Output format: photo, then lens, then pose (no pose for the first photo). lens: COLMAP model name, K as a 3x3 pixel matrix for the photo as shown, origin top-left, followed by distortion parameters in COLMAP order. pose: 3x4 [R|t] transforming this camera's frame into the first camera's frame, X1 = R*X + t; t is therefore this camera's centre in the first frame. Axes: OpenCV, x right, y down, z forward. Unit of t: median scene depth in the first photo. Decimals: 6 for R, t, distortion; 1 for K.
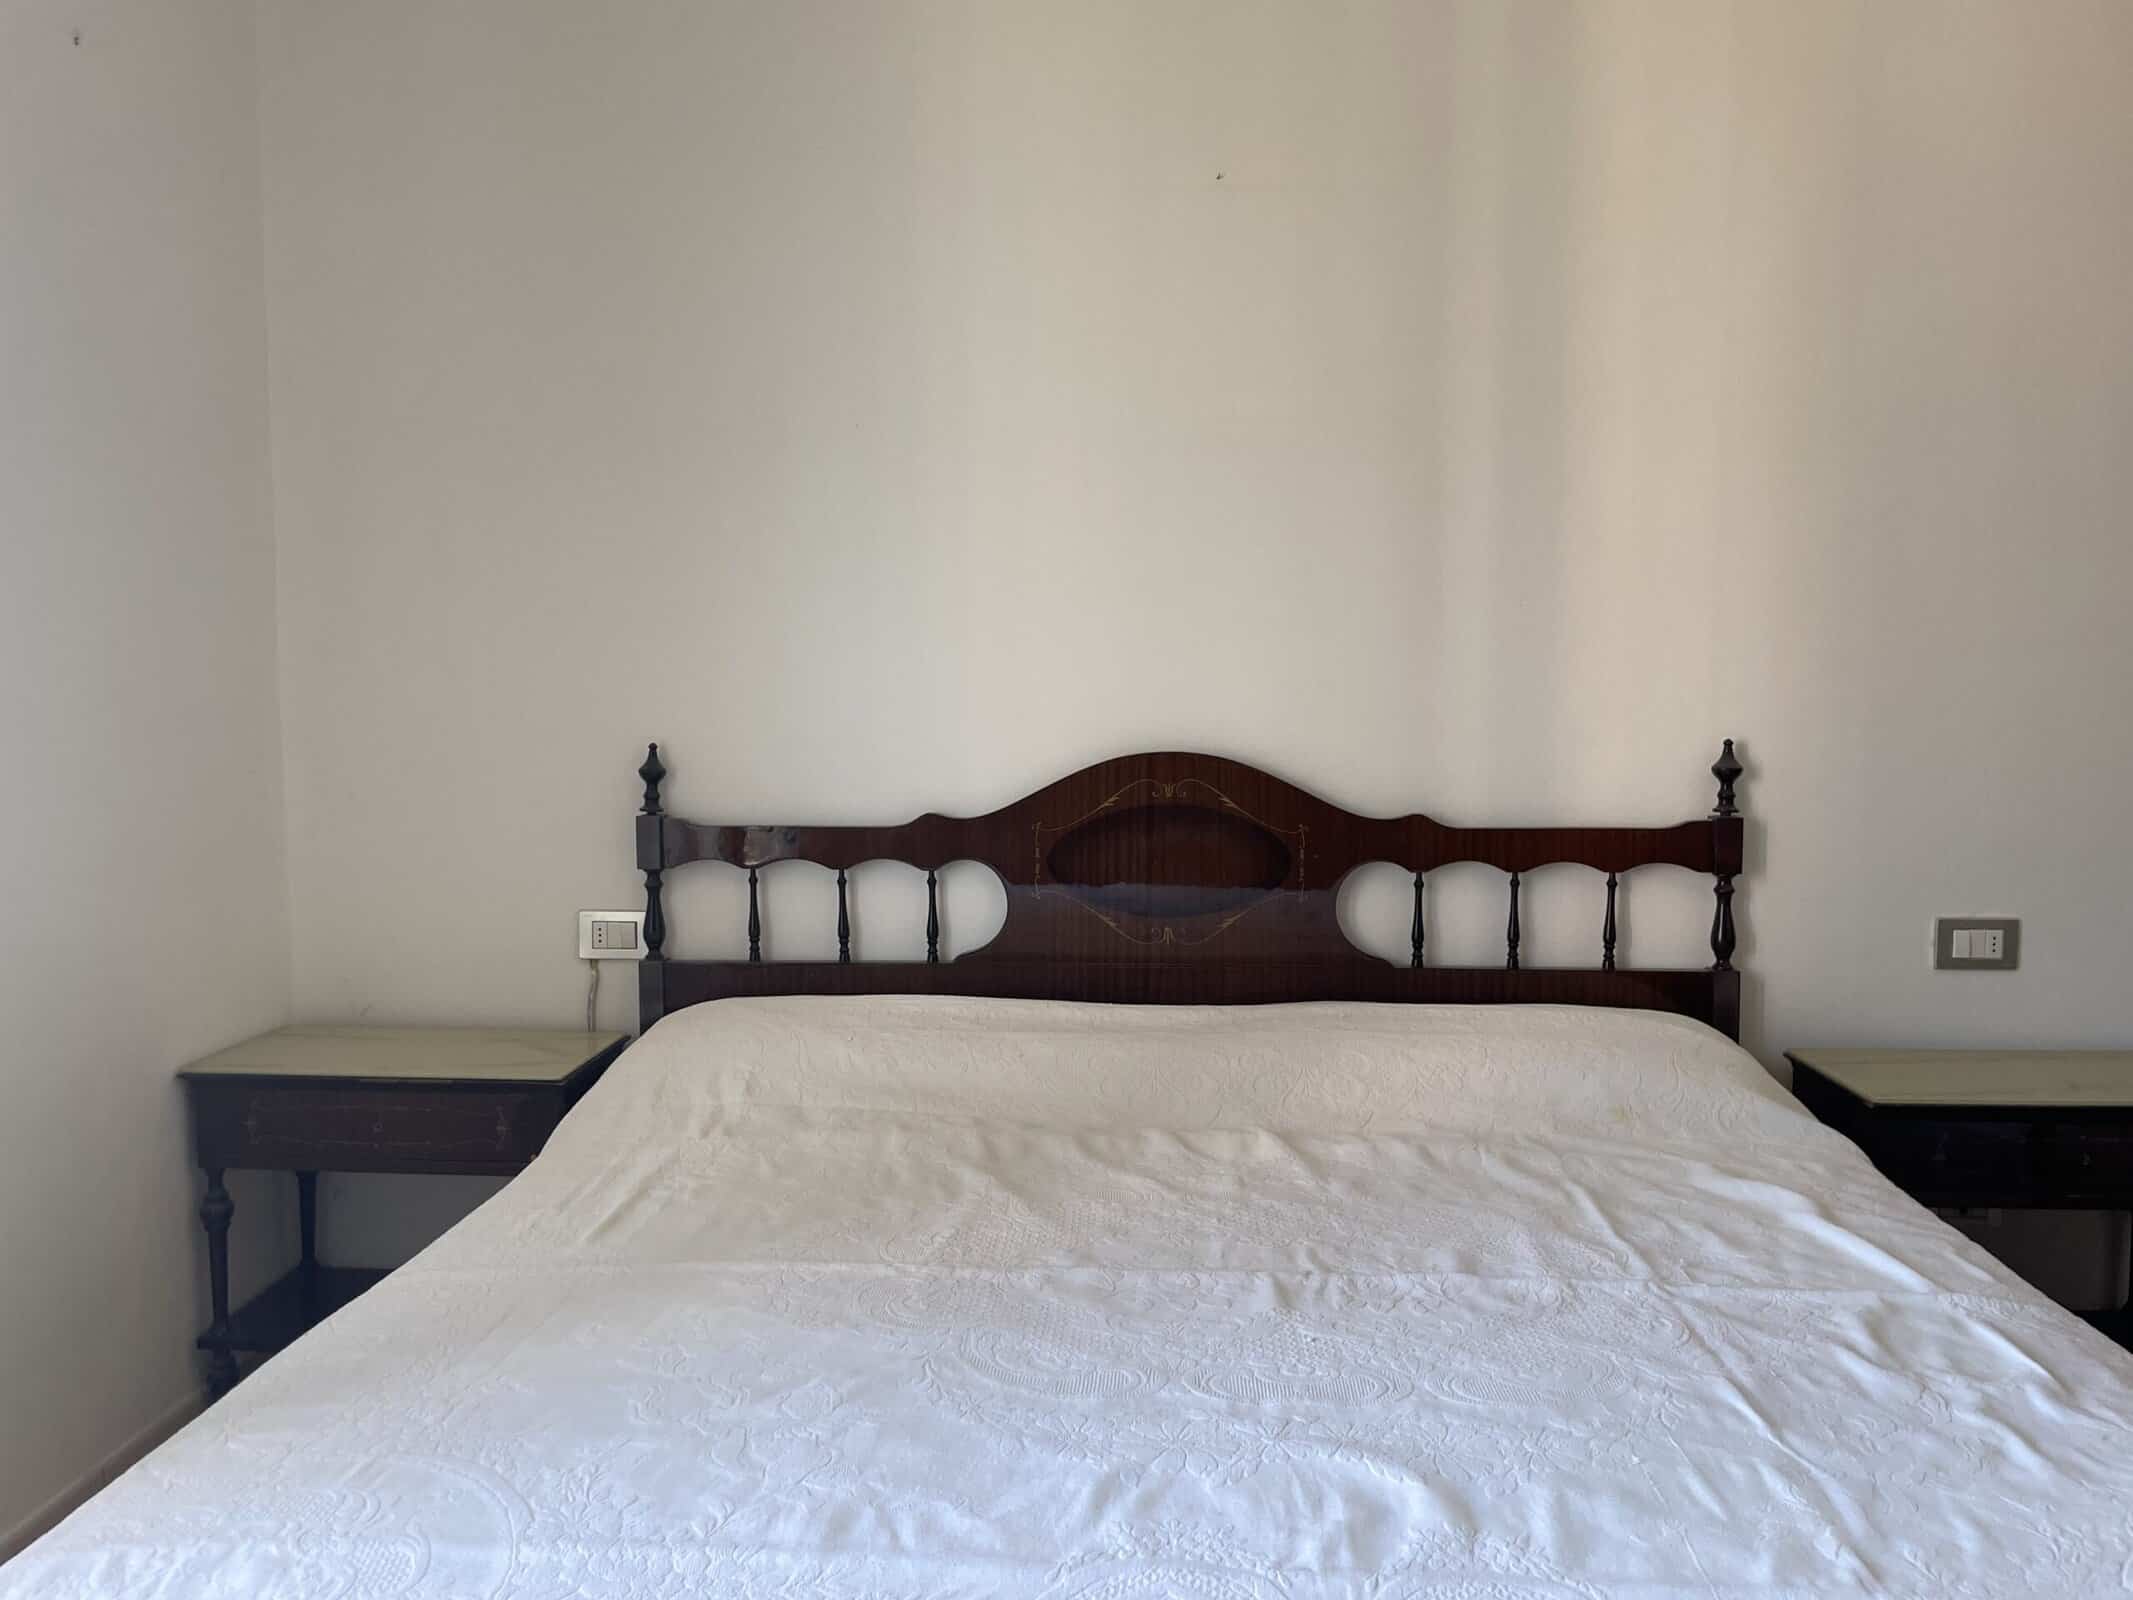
lens RADIAL K [[1616.7, 0, 1058.9], [0, 1616.7, 806.6], [0, 0, 1]] dist [0.091382, -0.117840]
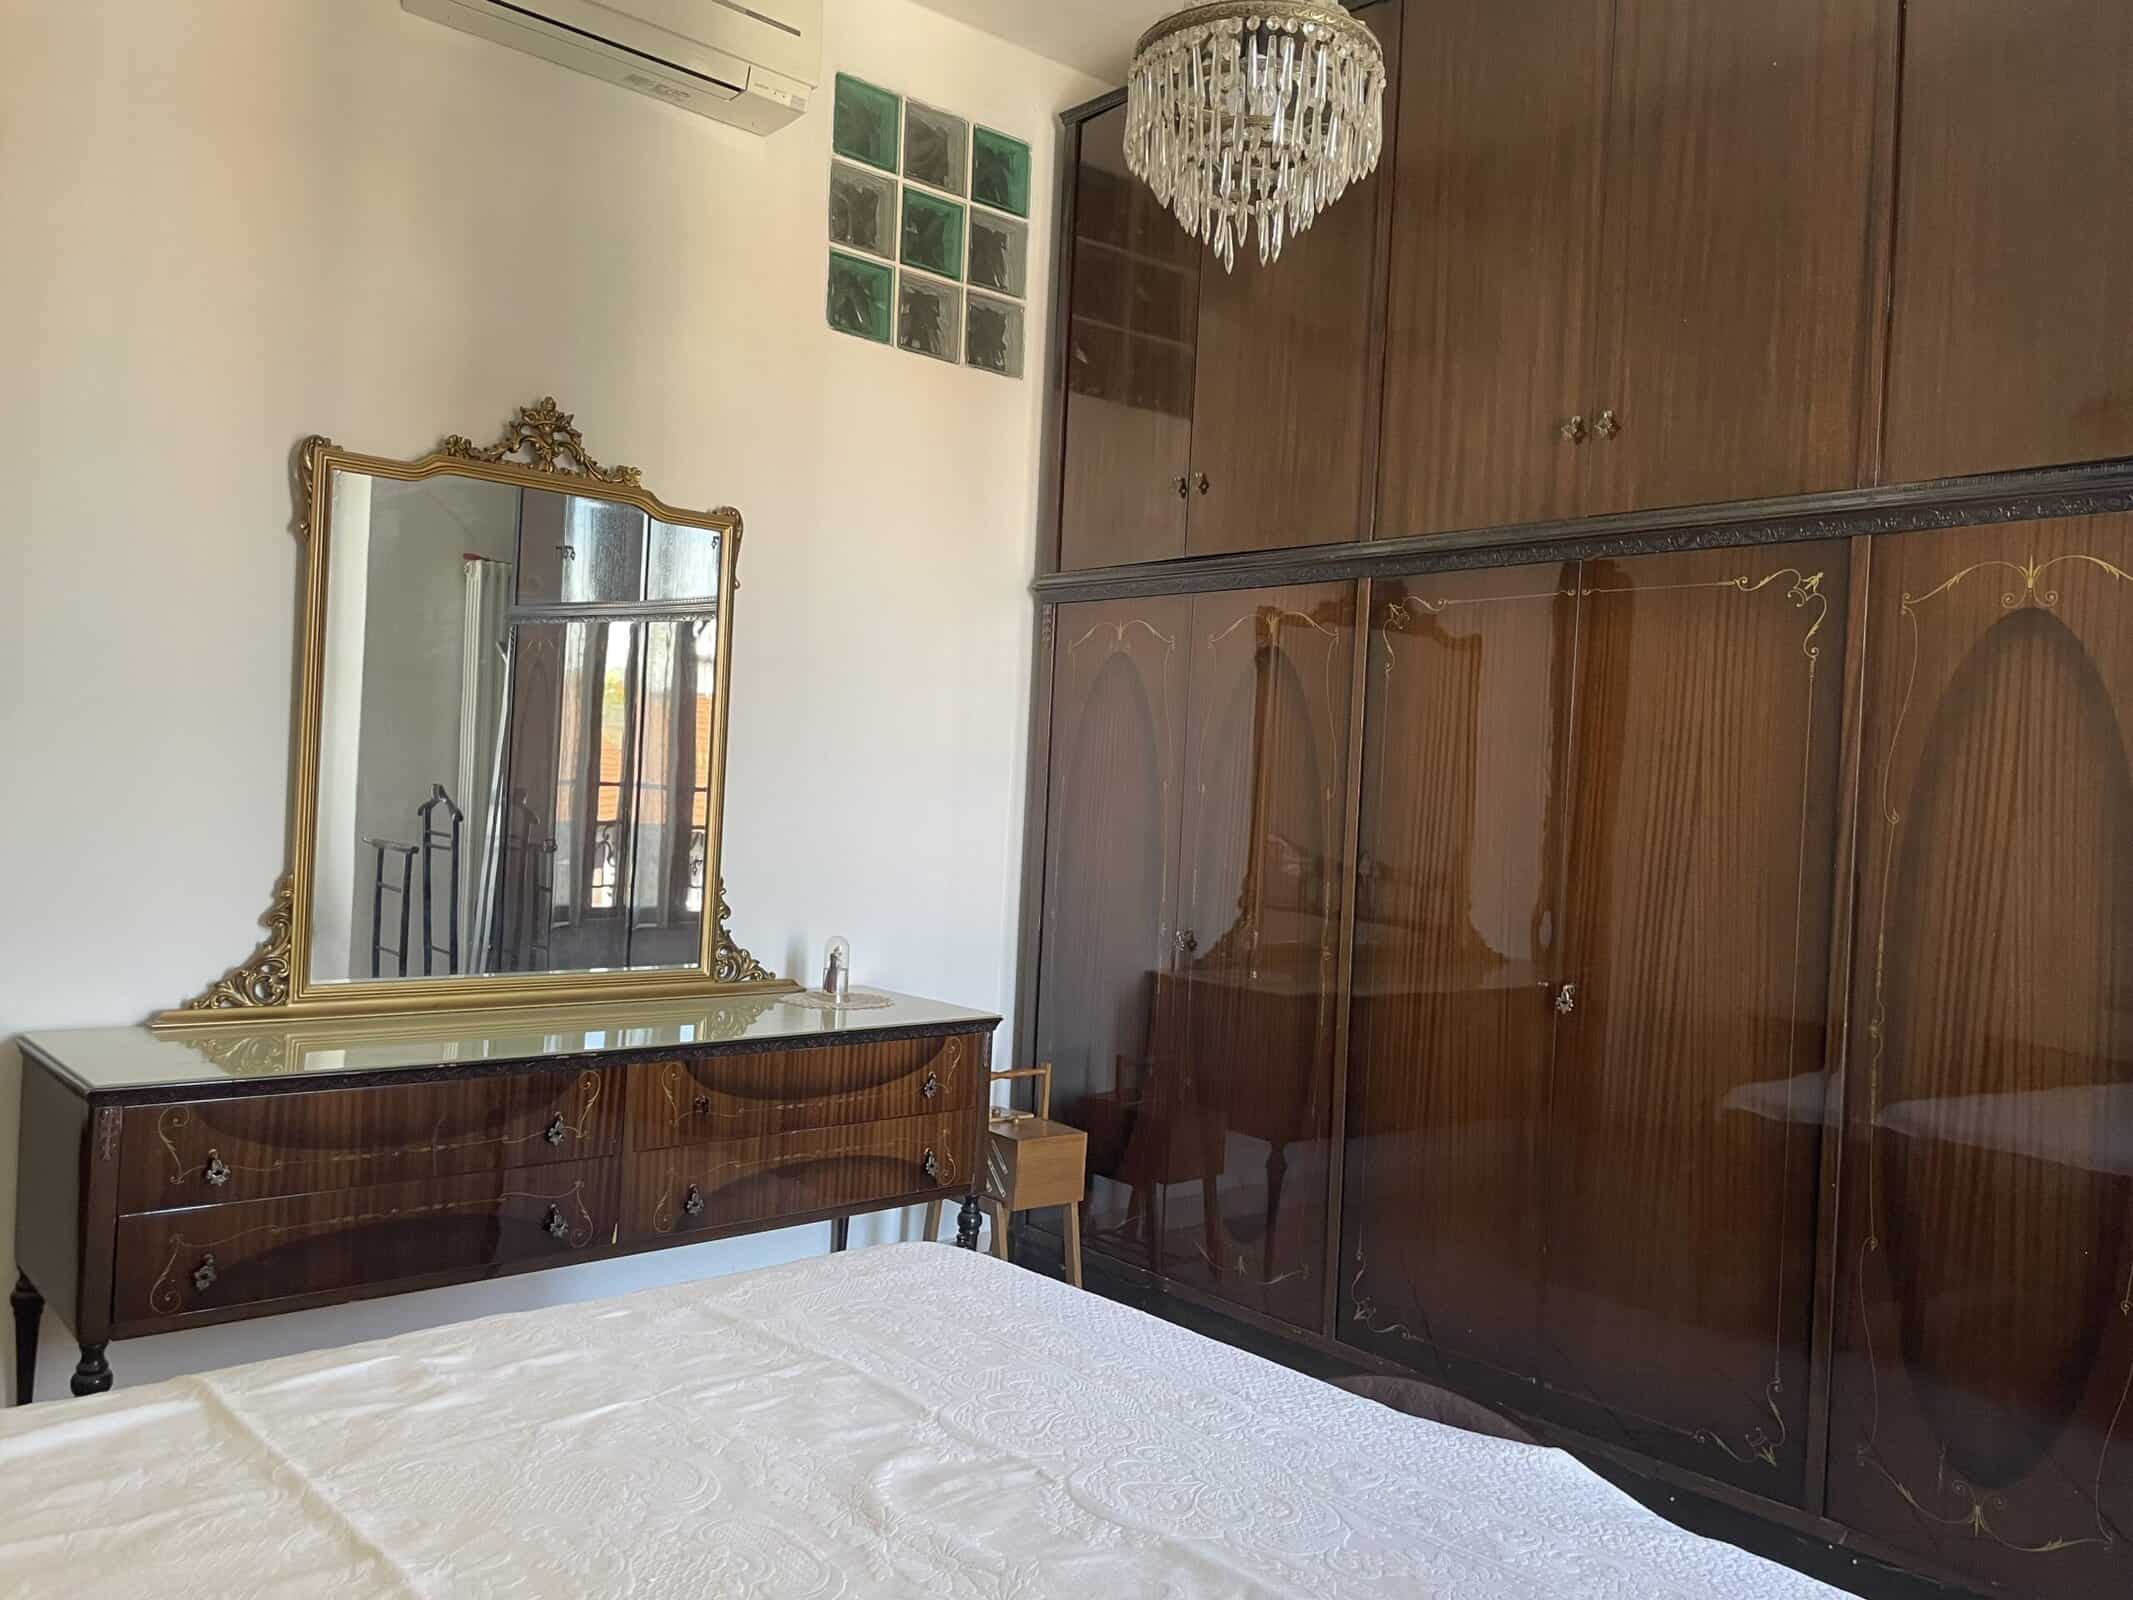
lens RADIAL K [[1616.7, 0, 1035.5], [0, 1616.7, 800.3], [0, 0, 1]] dist [0.091382, -0.117840]
pose [[-0.699048, -0.034205, 0.714256, -0.352399], [0.014225, 0.997992, 0.061714, -0.087666], [-0.714933, 0.053301, -0.697158, 0.816191]]
